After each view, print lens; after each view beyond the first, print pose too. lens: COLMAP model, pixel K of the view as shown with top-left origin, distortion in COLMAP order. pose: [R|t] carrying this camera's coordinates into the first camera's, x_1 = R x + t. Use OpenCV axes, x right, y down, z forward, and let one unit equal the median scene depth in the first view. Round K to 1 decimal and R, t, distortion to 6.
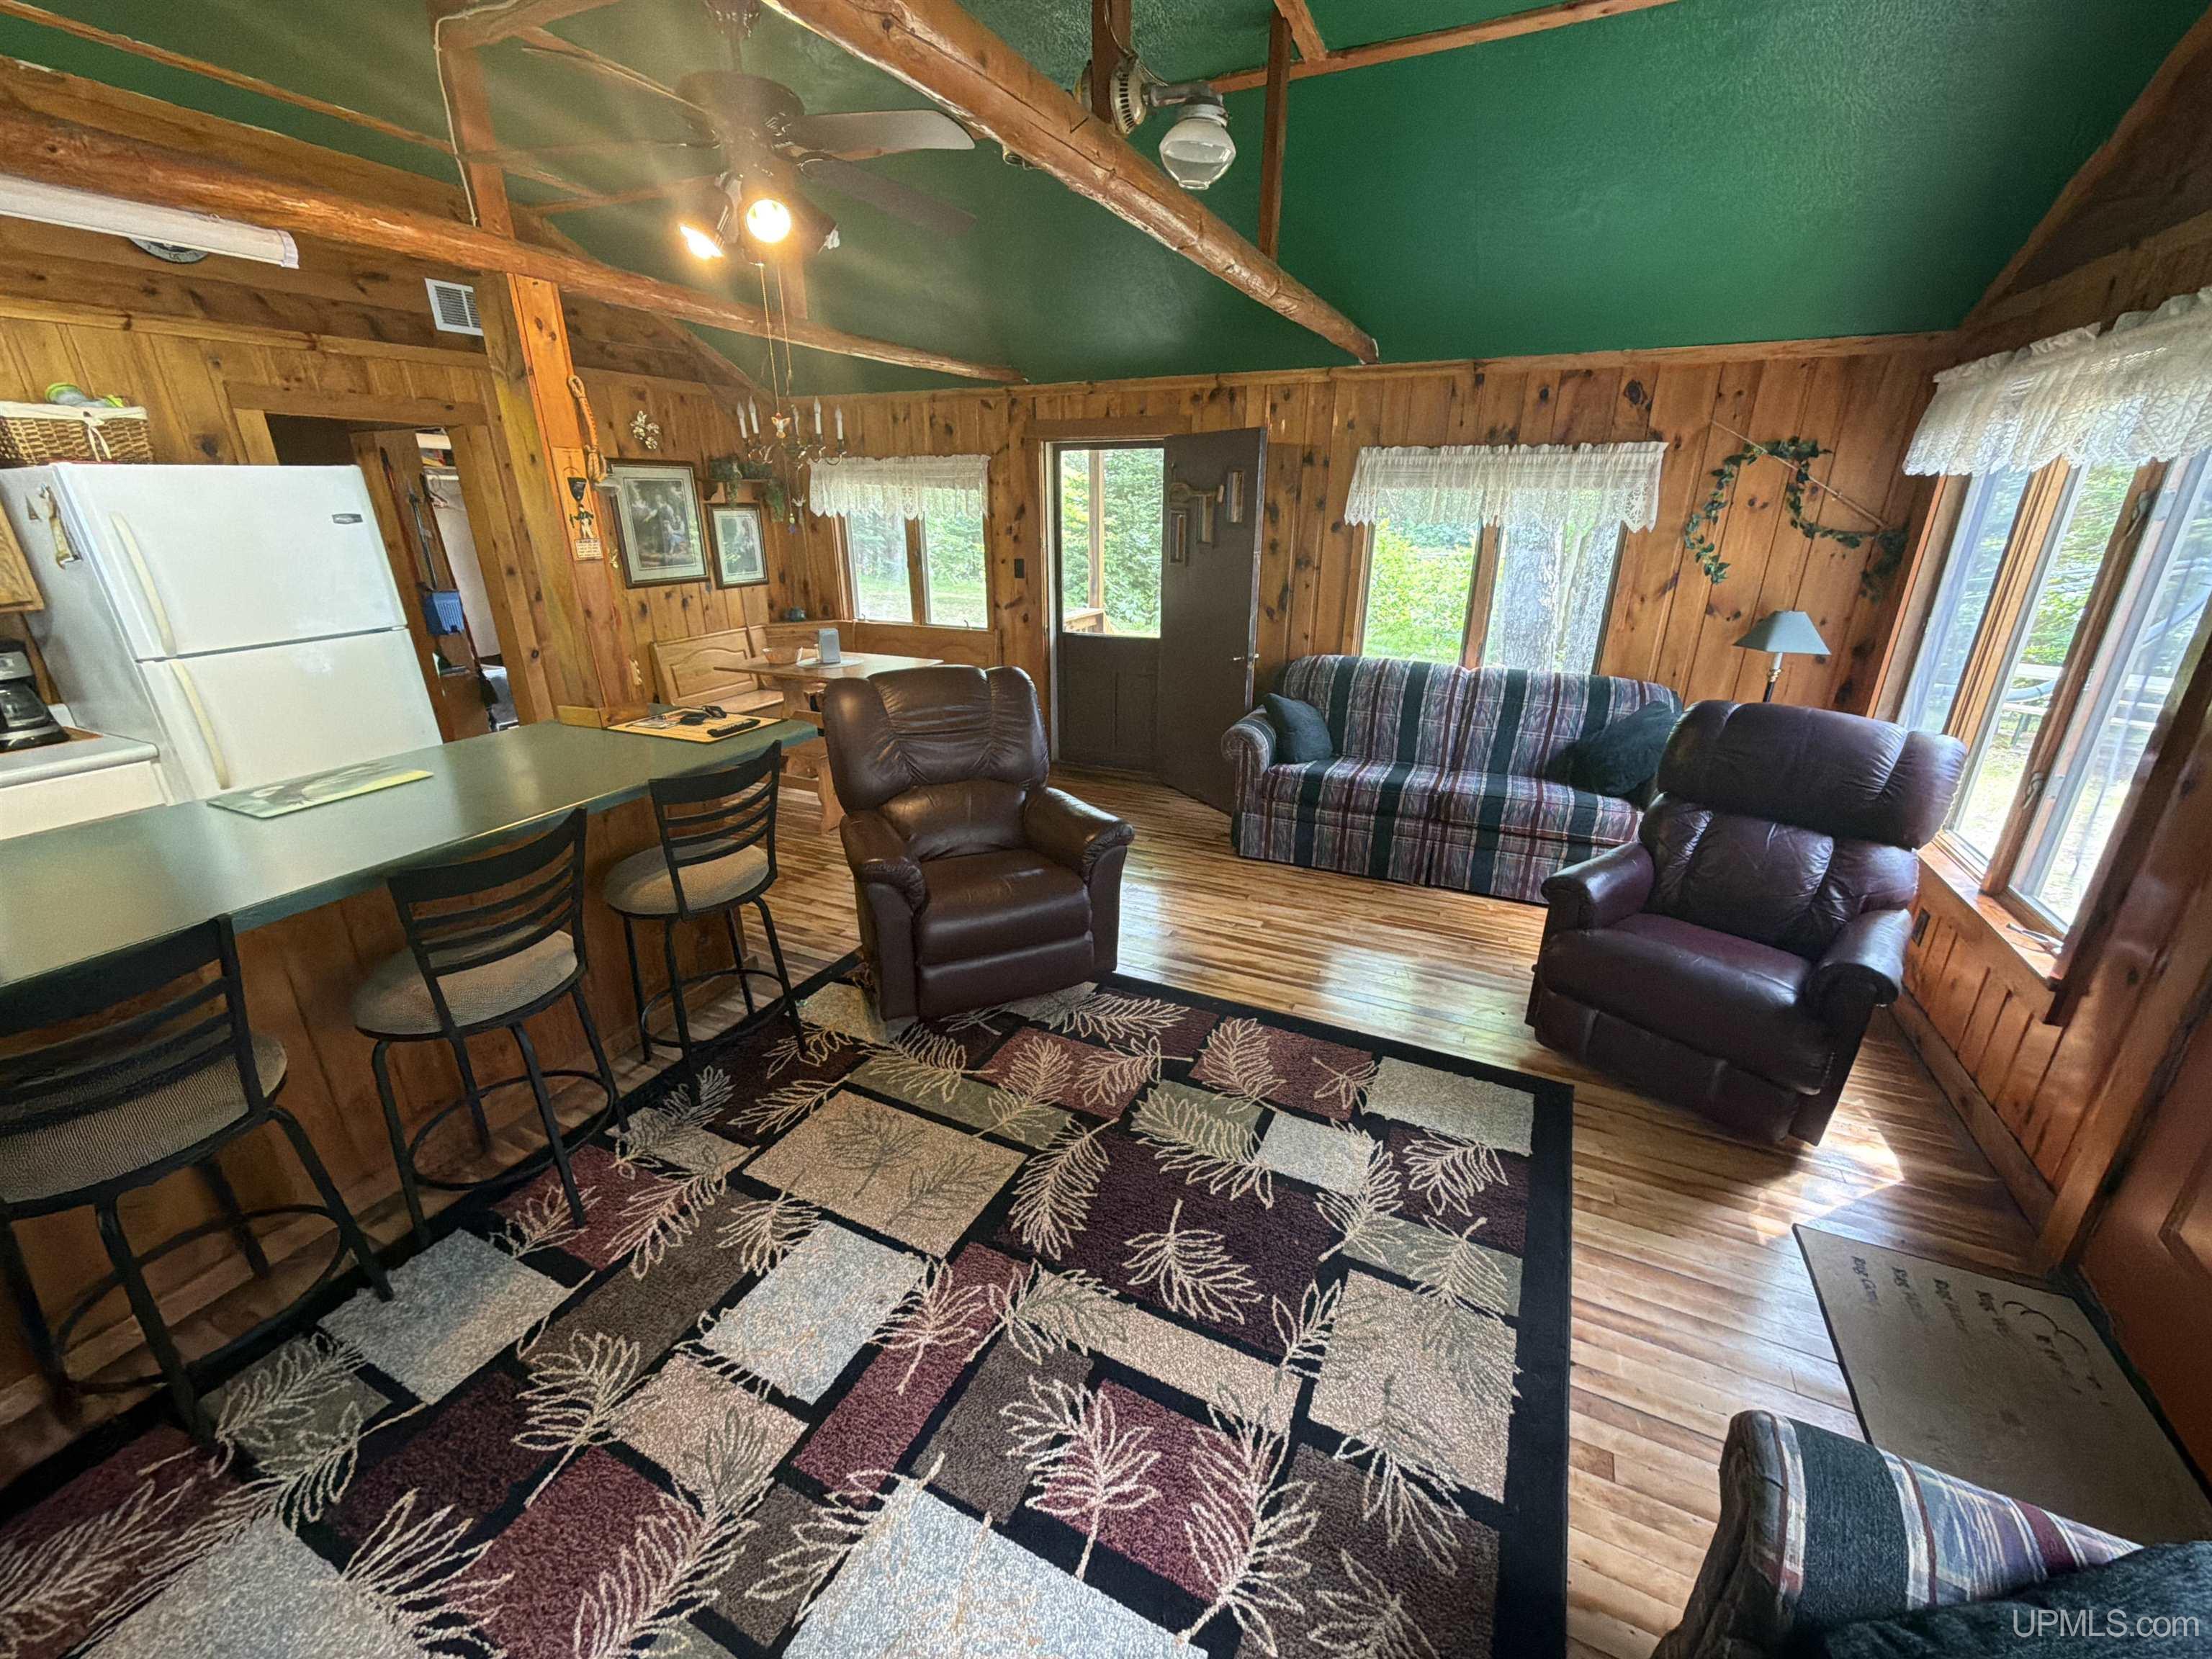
lens RADIAL K [[886.1, 0, 1111.9], [0, 886.1, 830.6], [0, 0, 1]] dist [0.000435, -0.000010]
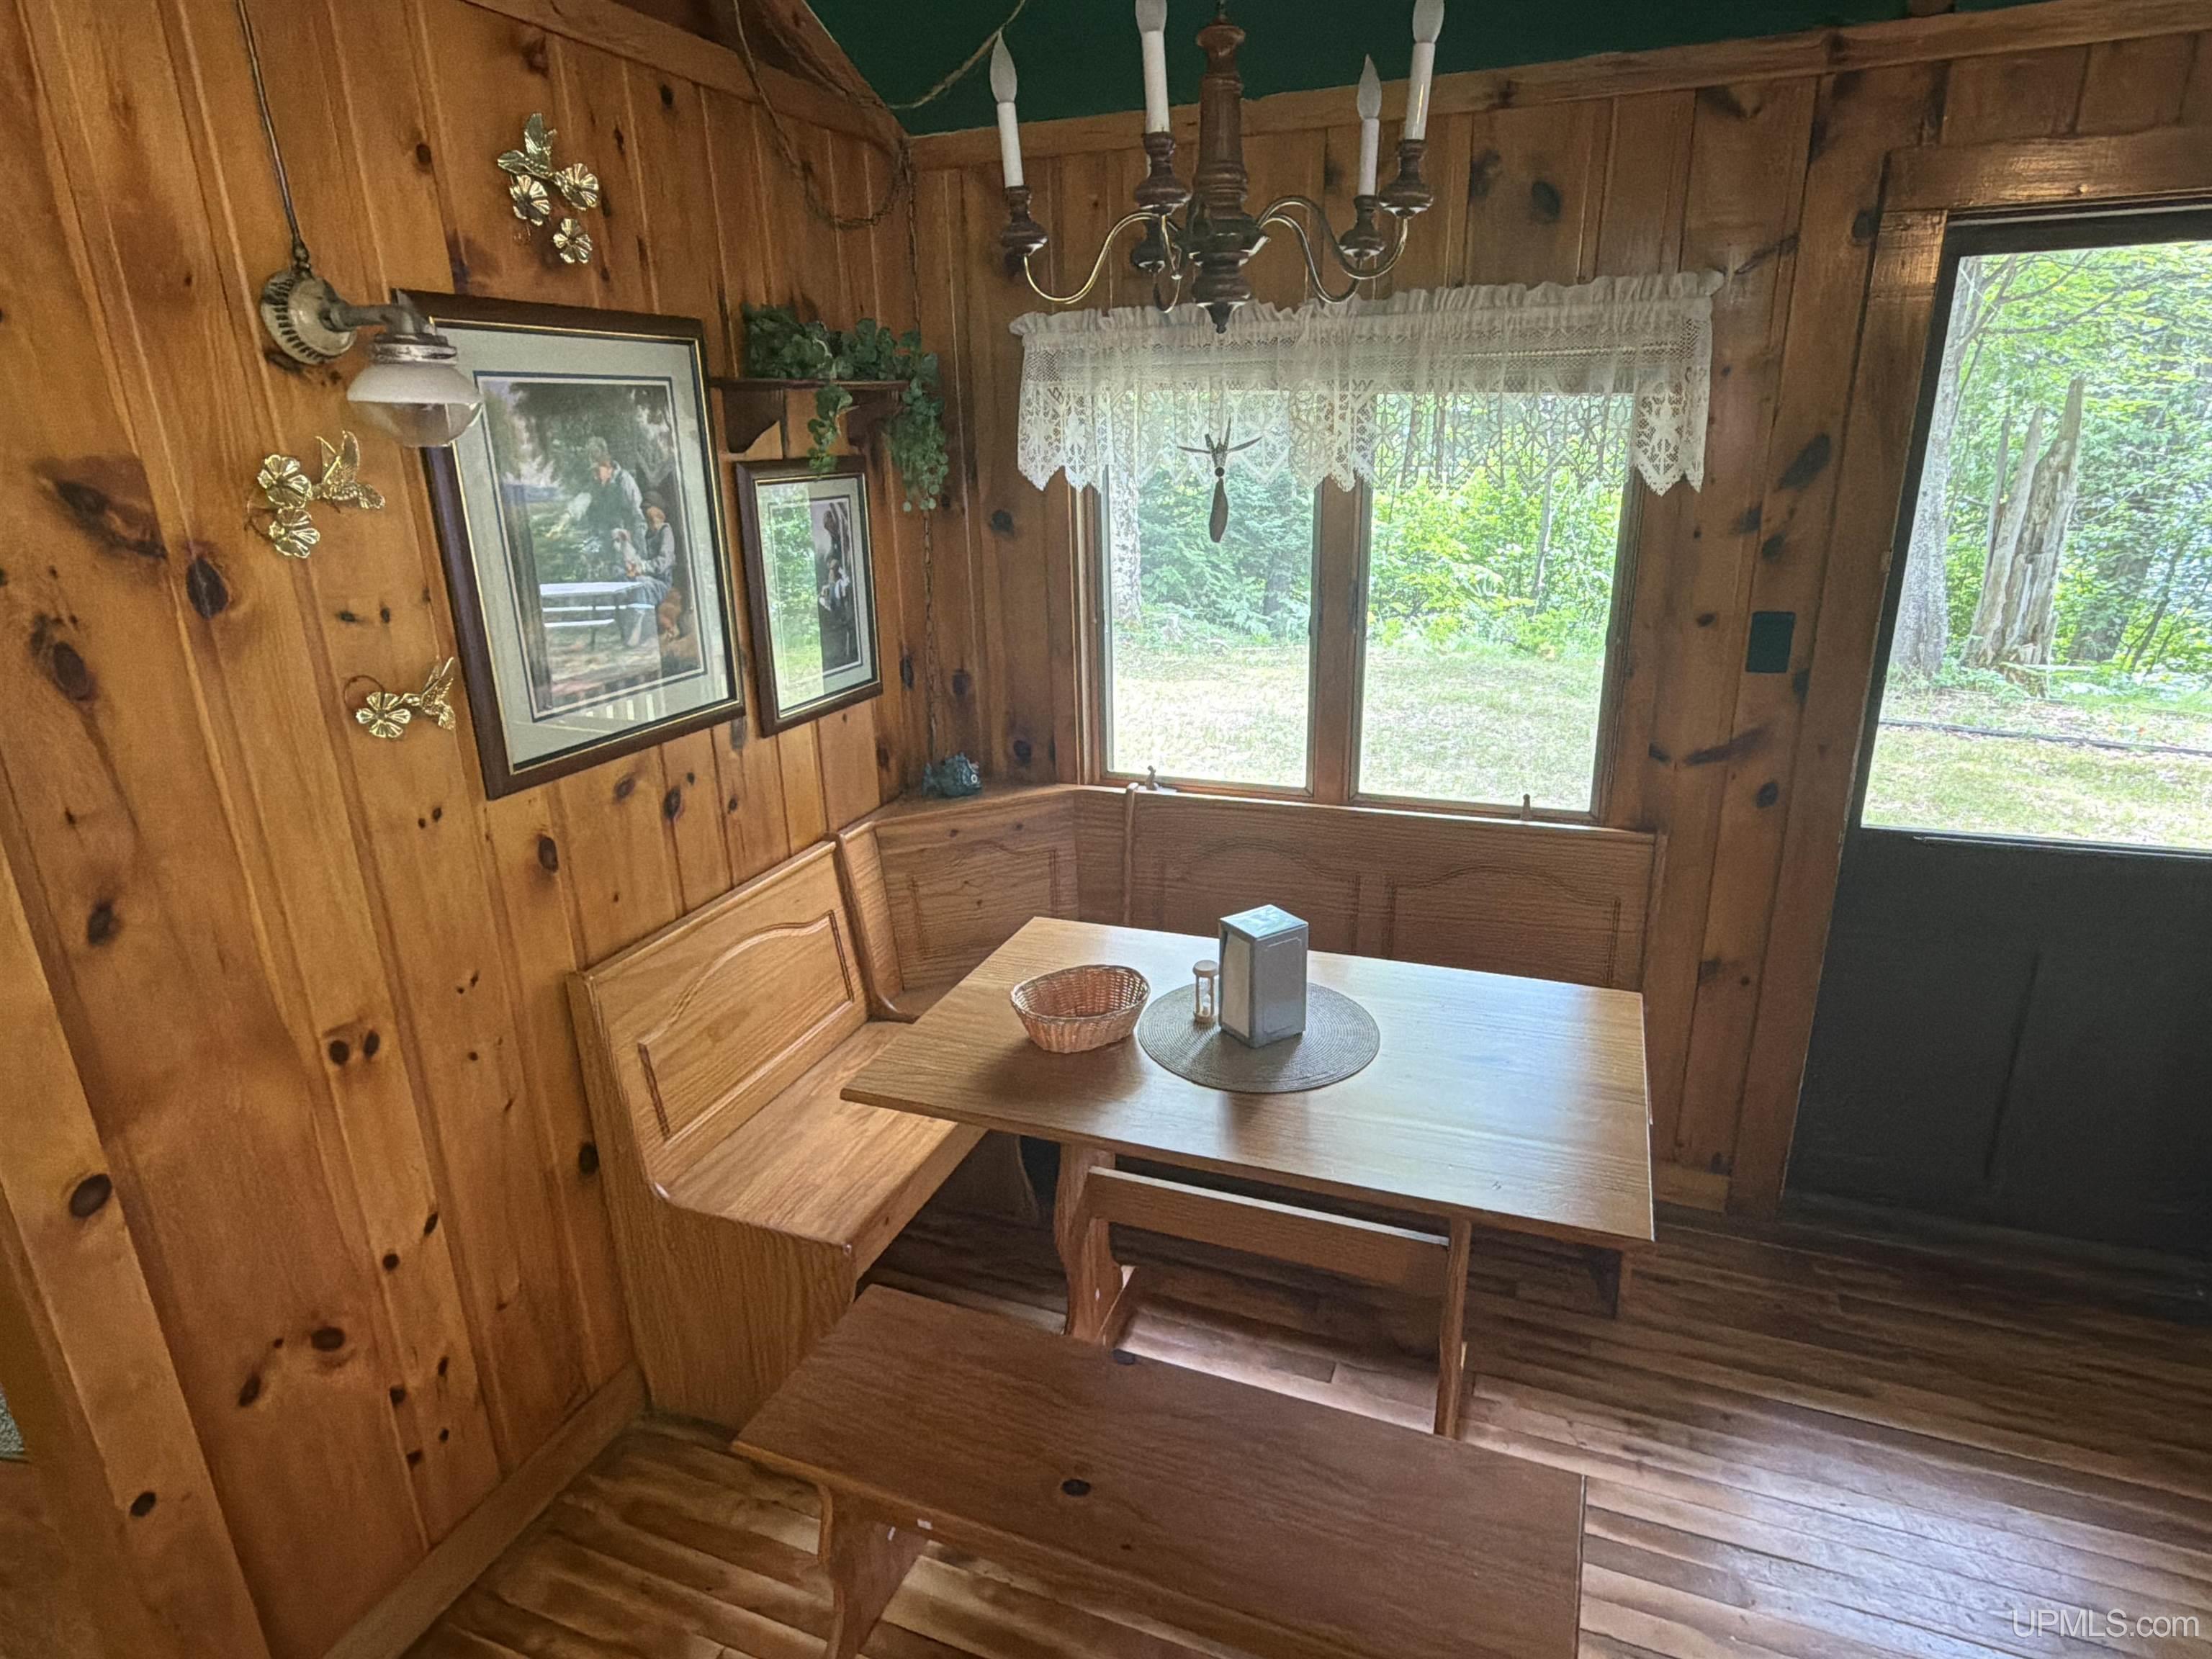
lens RADIAL K [[1223.7, 0, 1101.7], [0, 1223.7, 829.3], [0, 0, 1]] dist [0.003308, 0.000887]
pose [[0.997724, -0.043783, 0.051284, -0.365766], [0.045977, 0.998042, -0.042401, -0.226711], [-0.049327, 0.044662, 0.997784, 0.599540]]
